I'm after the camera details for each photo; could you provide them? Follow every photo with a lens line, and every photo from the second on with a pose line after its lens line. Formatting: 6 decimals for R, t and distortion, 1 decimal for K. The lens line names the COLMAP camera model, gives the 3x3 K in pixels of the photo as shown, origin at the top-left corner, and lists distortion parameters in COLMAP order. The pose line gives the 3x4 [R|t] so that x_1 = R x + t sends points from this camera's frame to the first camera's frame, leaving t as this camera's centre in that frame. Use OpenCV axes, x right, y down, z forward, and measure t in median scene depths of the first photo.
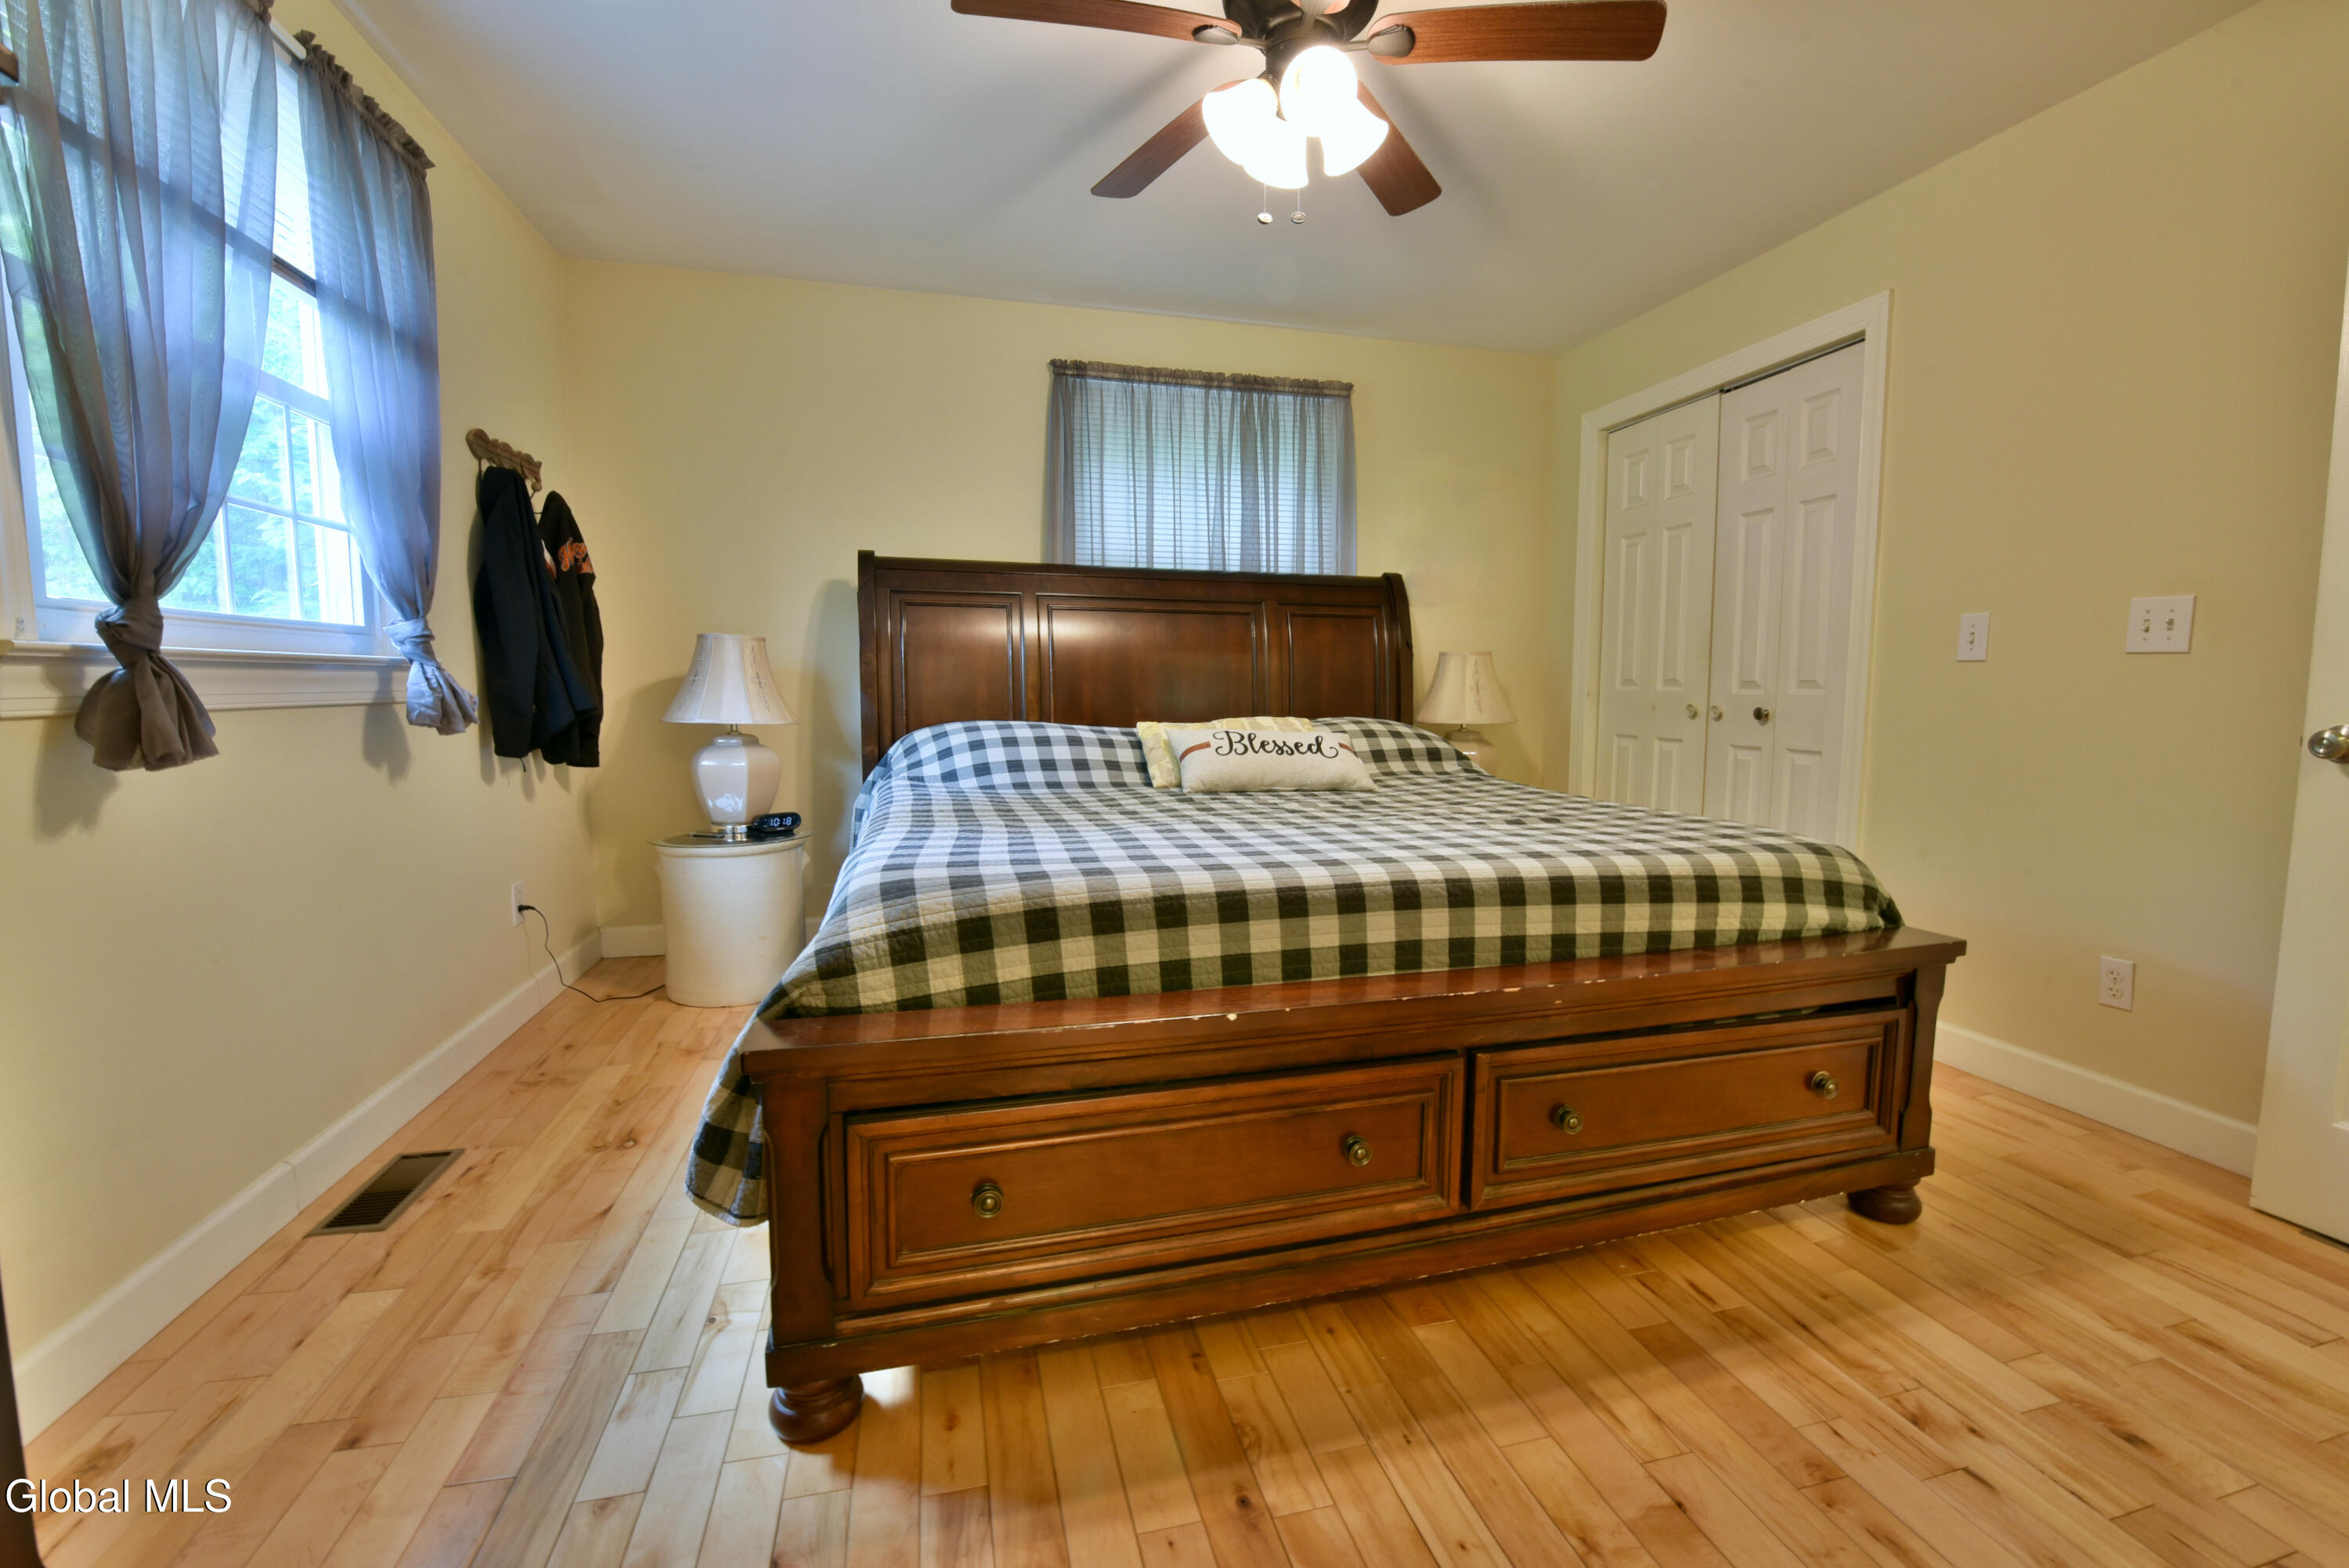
lens RADIAL K [[980.4, 0, 1187.3], [0, 980.4, 789.8], [0, 0, 1]] dist [-0.023643, -0.000912]
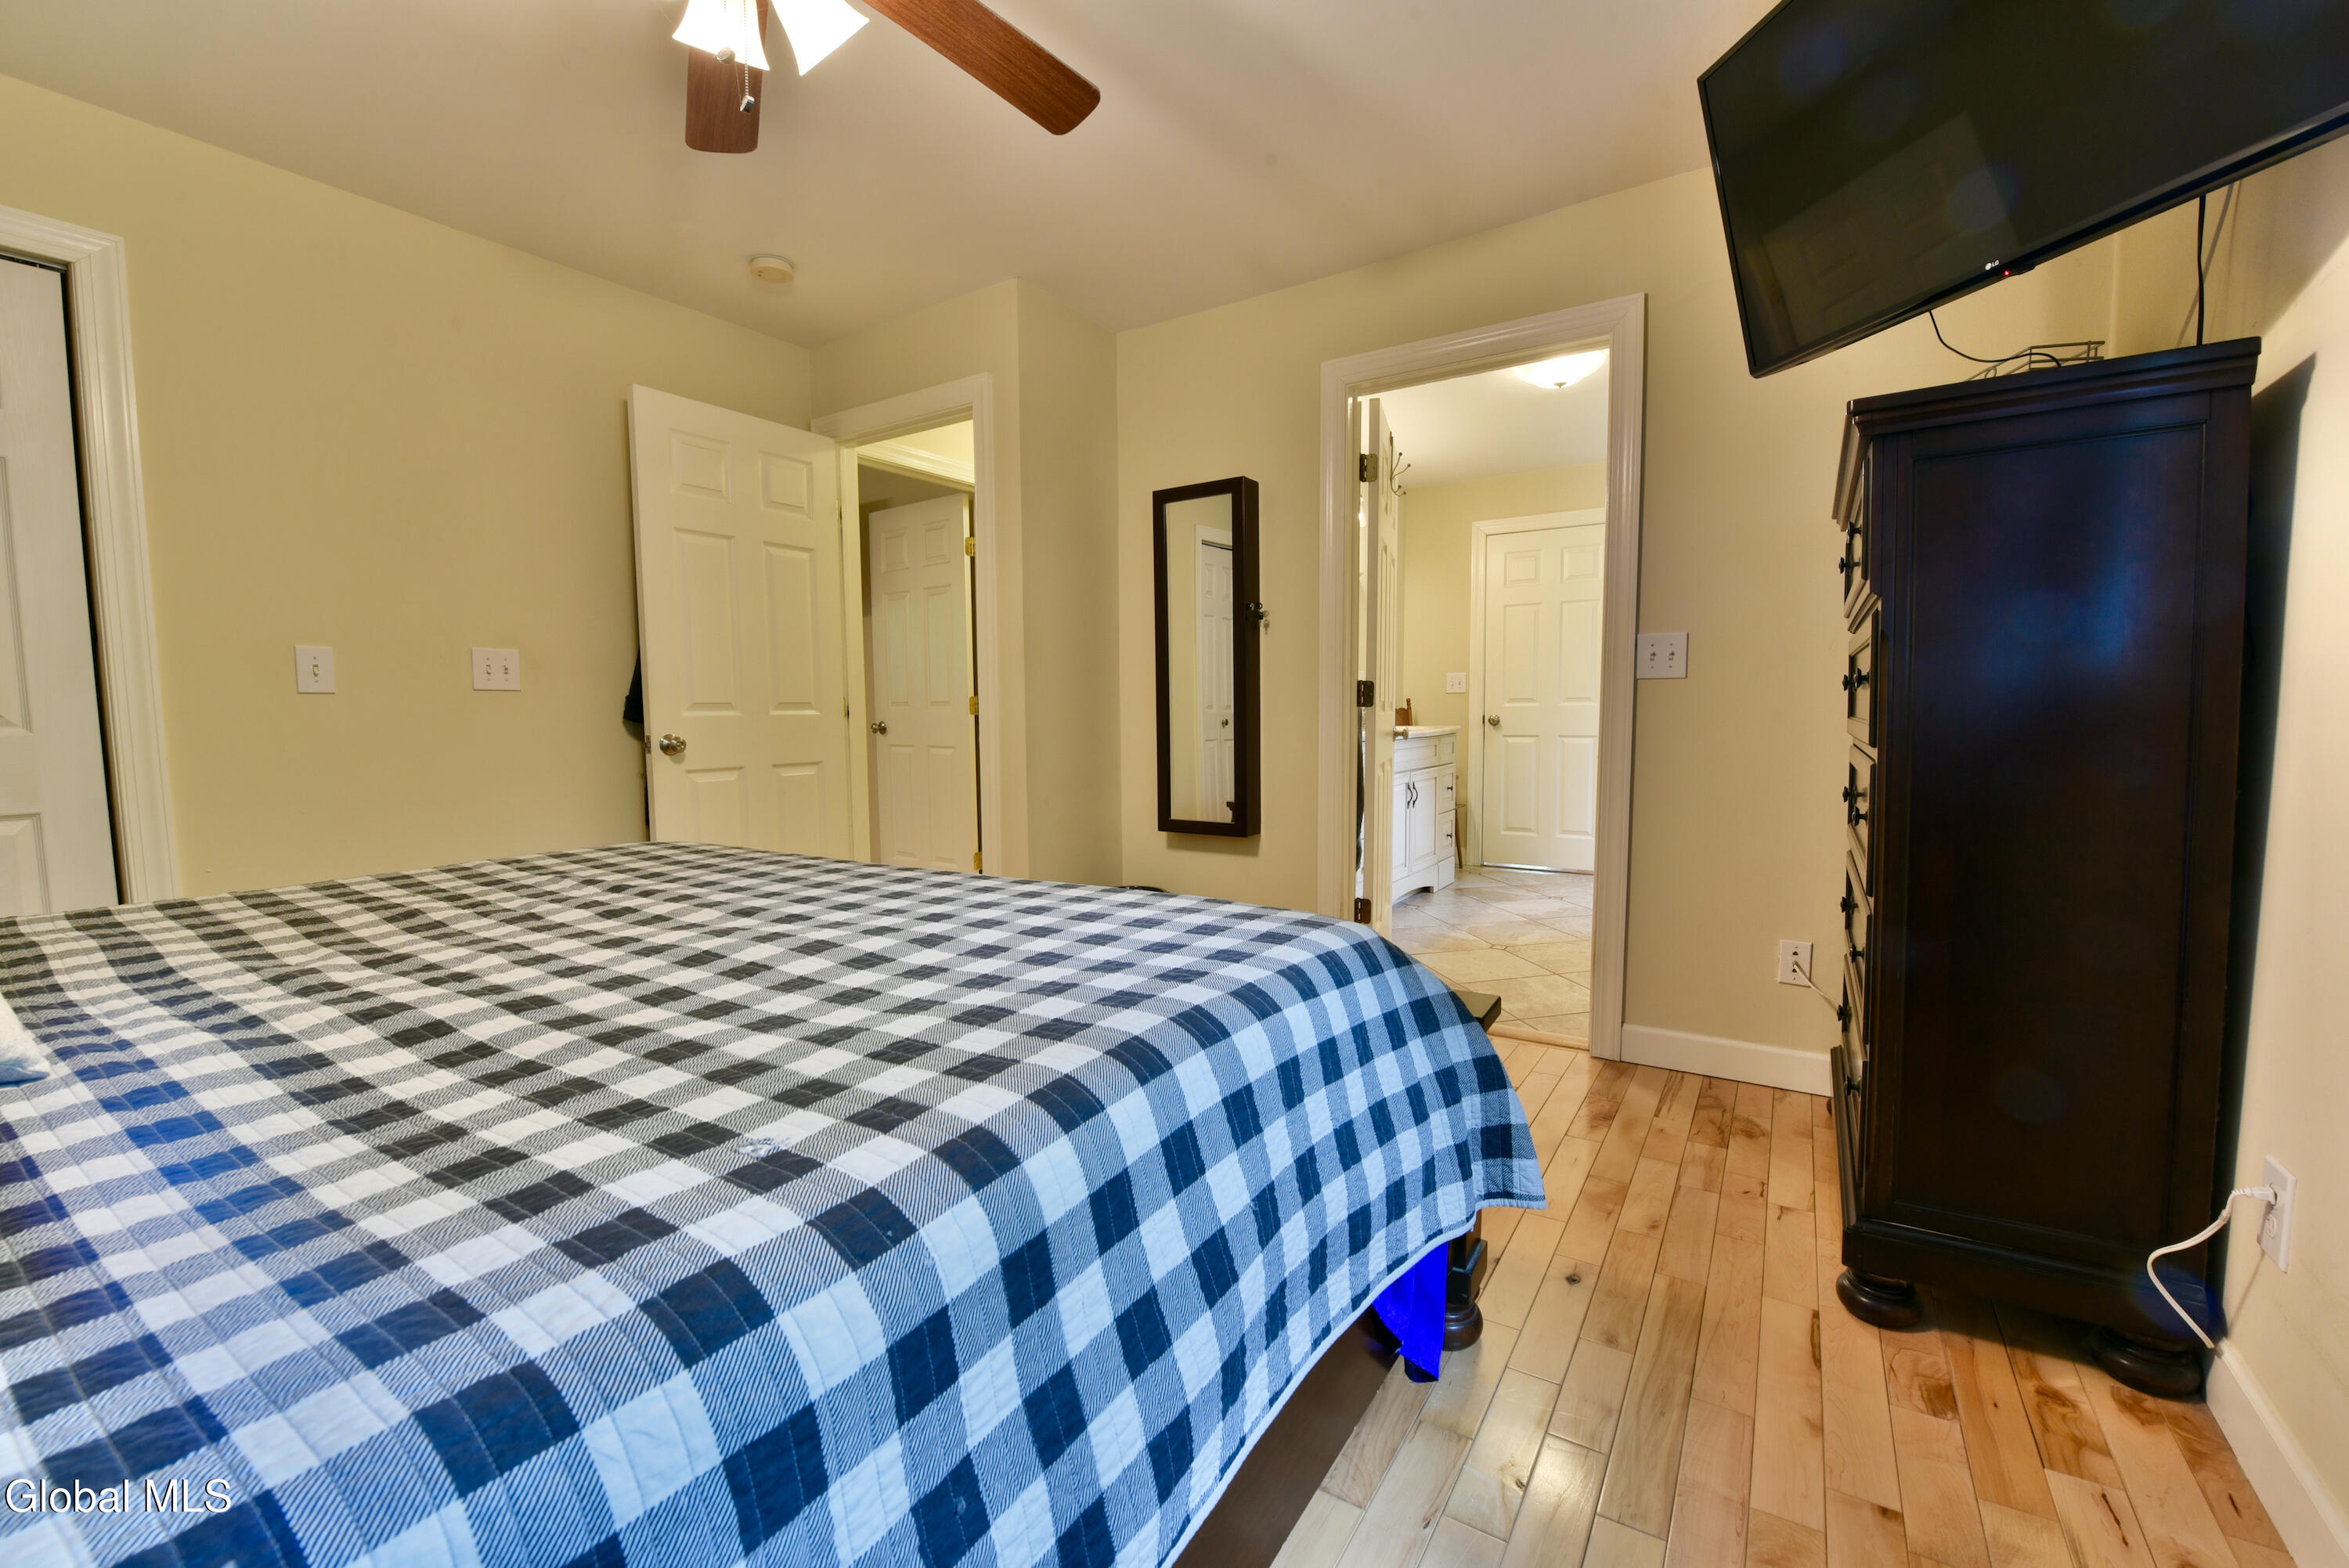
lens RADIAL K [[980.4, 0, 1187.3], [0, 980.4, 789.8], [0, 0, 1]] dist [-0.023643, -0.000912]
pose [[-0.681642, -0.059996, 0.729222, -0.401782], [0.082175, 0.984050, 0.157775, -0.089019], [-0.727056, 0.167470, -0.665840, 0.771930]]
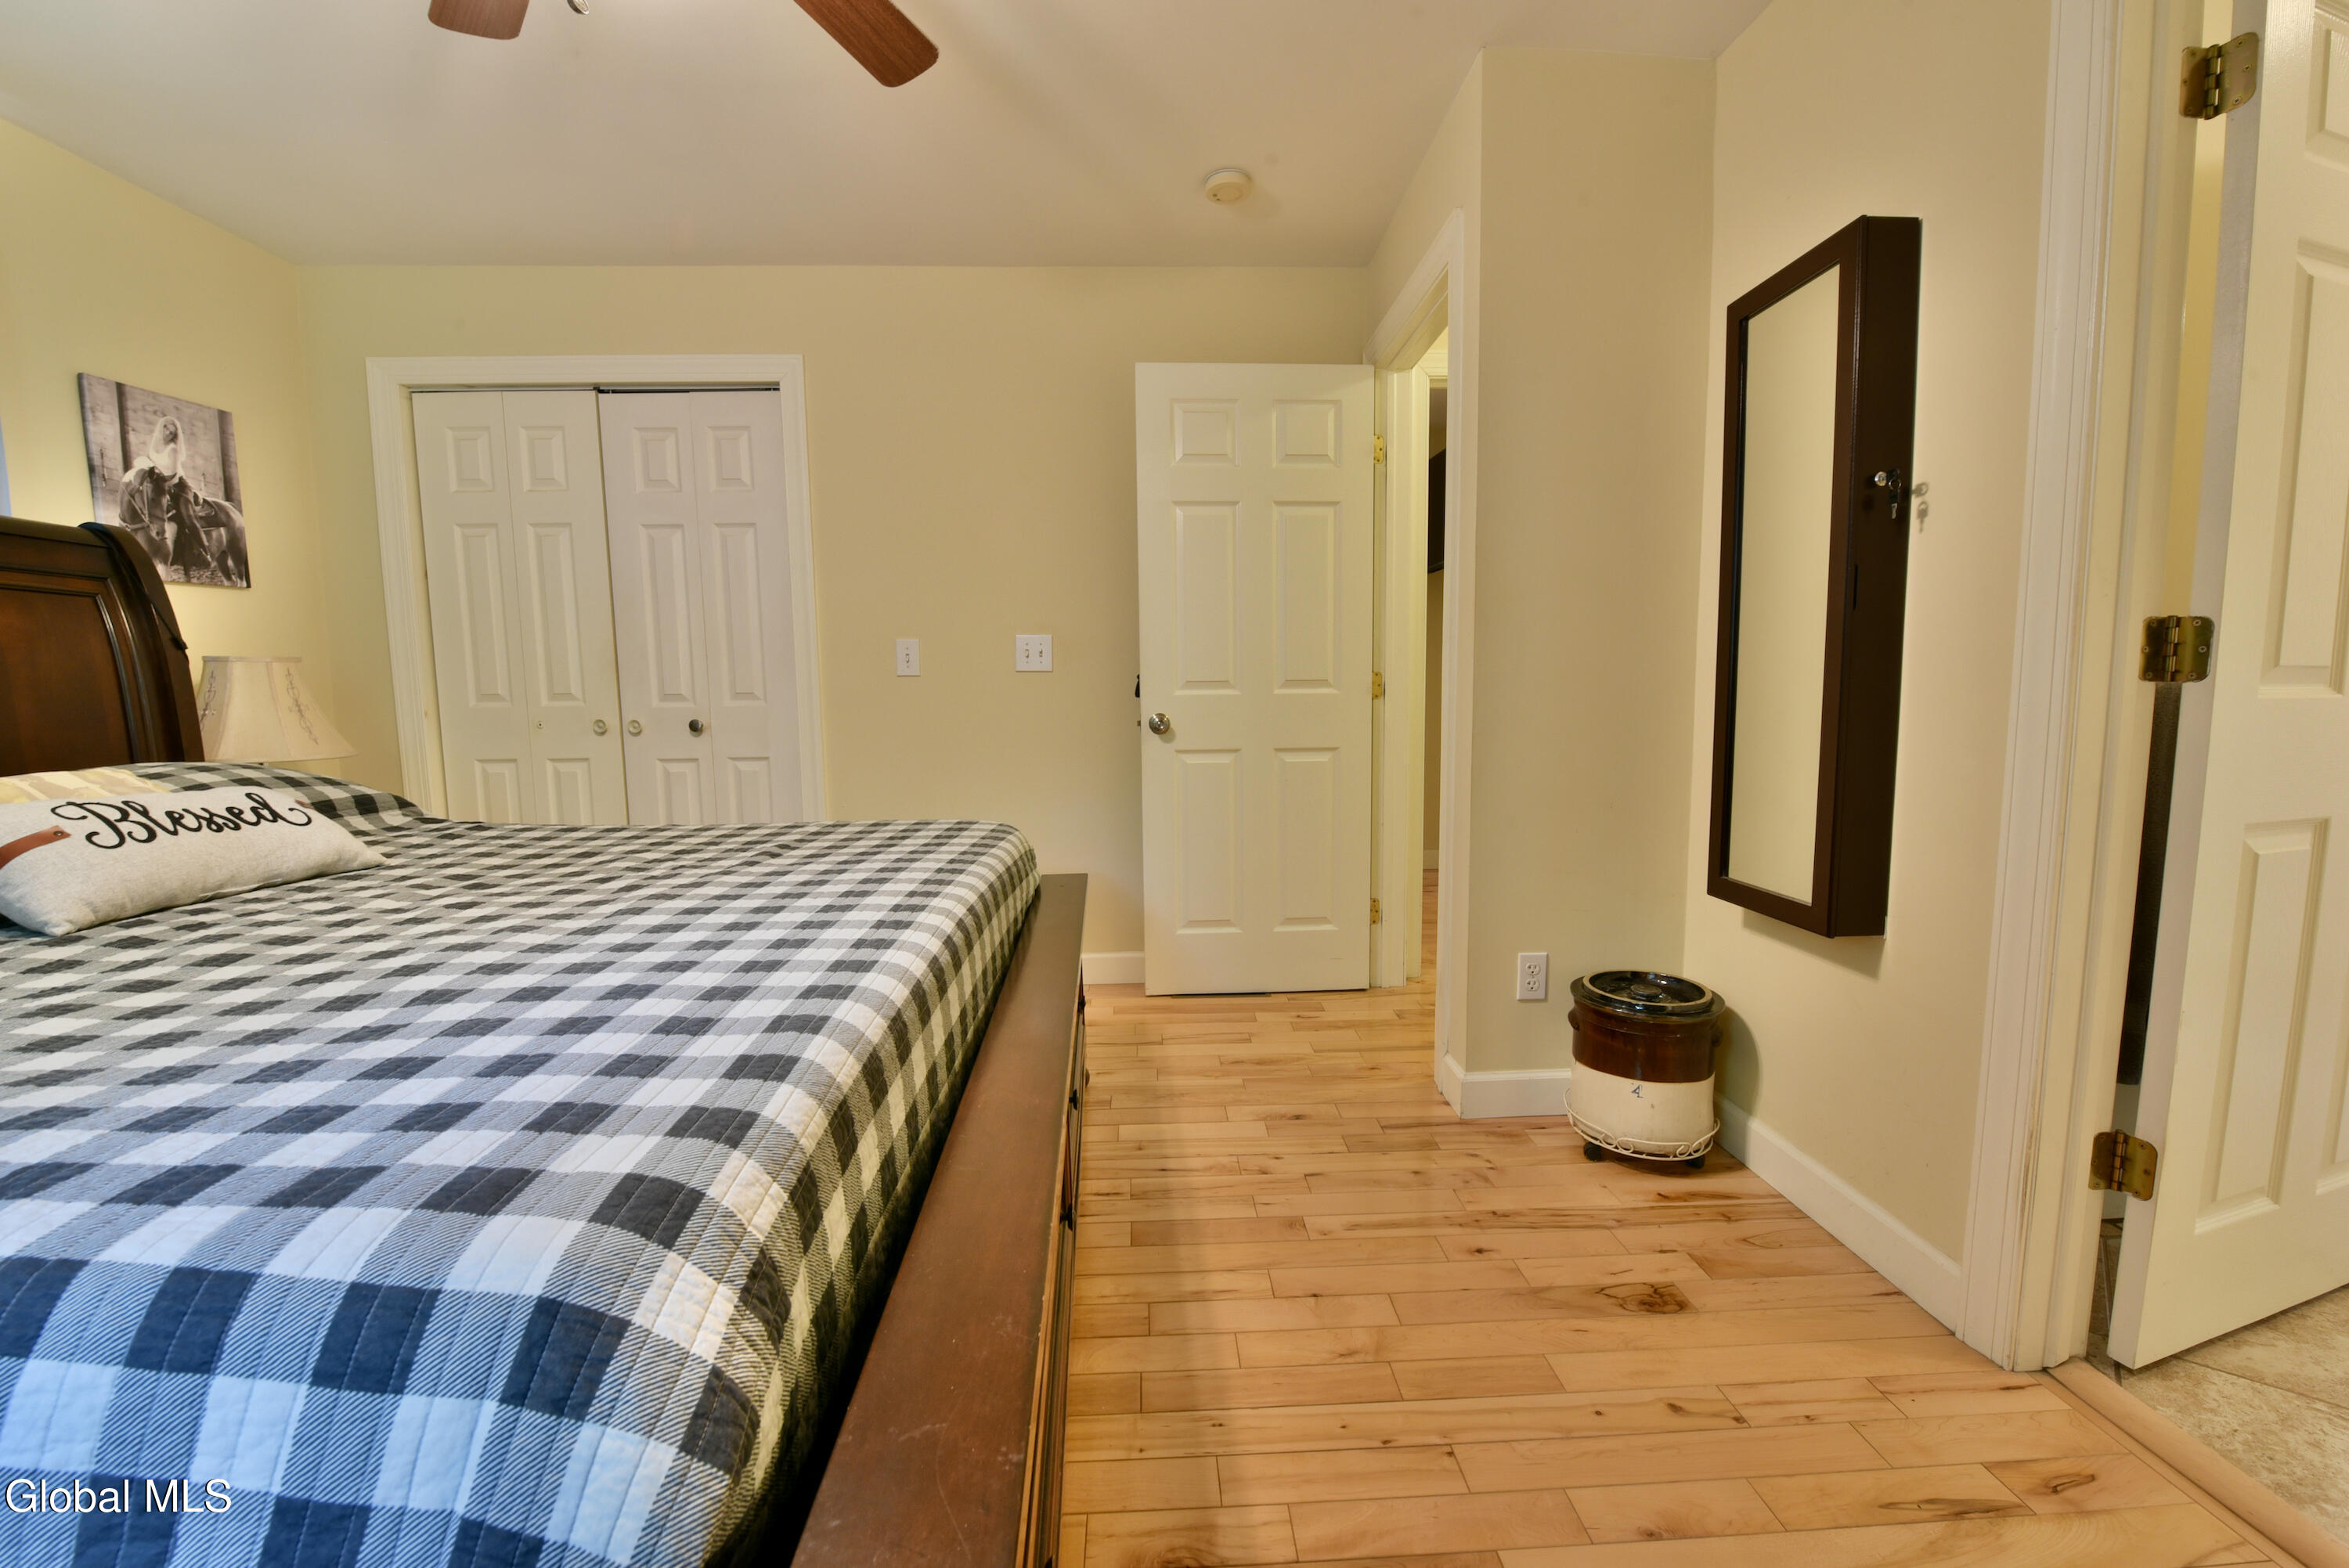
lens RADIAL K [[953.2, 0, 1153.1], [0, 953.2, 789.6], [0, 0, 1]] dist [-0.017536, -0.003831]
pose [[0.228654, -0.104985, 0.967830, -0.268432], [0.114483, 0.990170, 0.080361, -0.036597], [-0.966753, 0.092425, 0.238425, 0.299089]]
